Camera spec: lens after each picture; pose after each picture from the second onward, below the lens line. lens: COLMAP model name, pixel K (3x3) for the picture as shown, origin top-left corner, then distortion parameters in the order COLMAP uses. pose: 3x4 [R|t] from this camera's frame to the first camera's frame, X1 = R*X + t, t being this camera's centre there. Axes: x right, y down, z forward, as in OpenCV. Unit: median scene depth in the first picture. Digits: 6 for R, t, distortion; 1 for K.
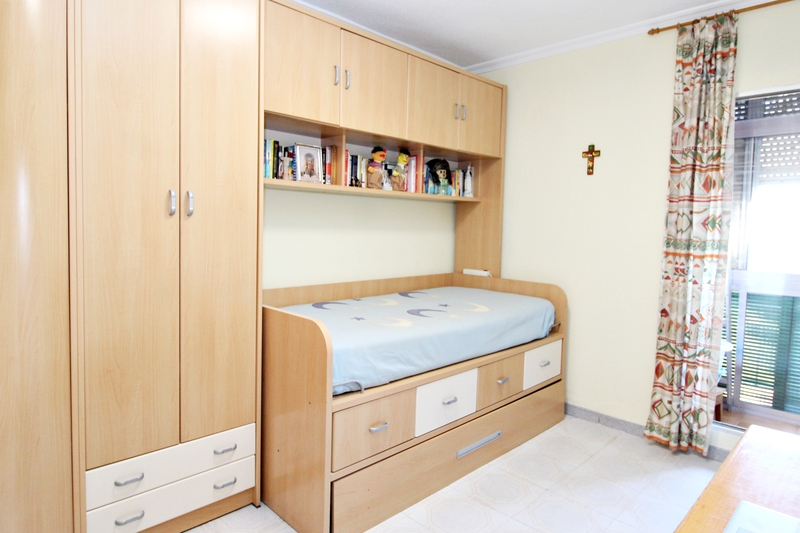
lens RADIAL K [[496.2, 0, 400.0], [0, 496.2, 266.5], [0, 0, 1]] dist [0.003544, -0.016794]
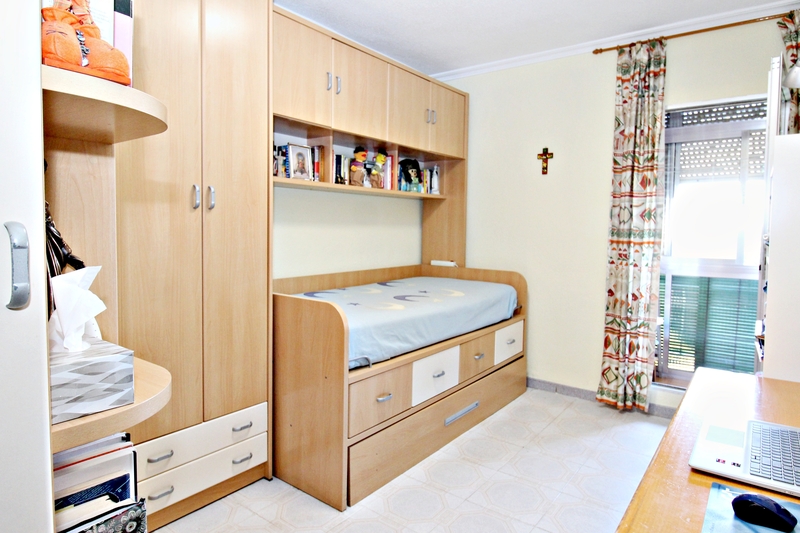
lens RADIAL K [[496.2, 0, 400.0], [0, 496.2, 266.5], [0, 0, 1]] dist [0.003544, -0.016794]
pose [[0.989859, -0.021098, 0.140477, -0.122737], [0.021313, 0.999773, -0.000026, 0.022031], [-0.140445, 0.003020, 0.990084, -0.088945]]
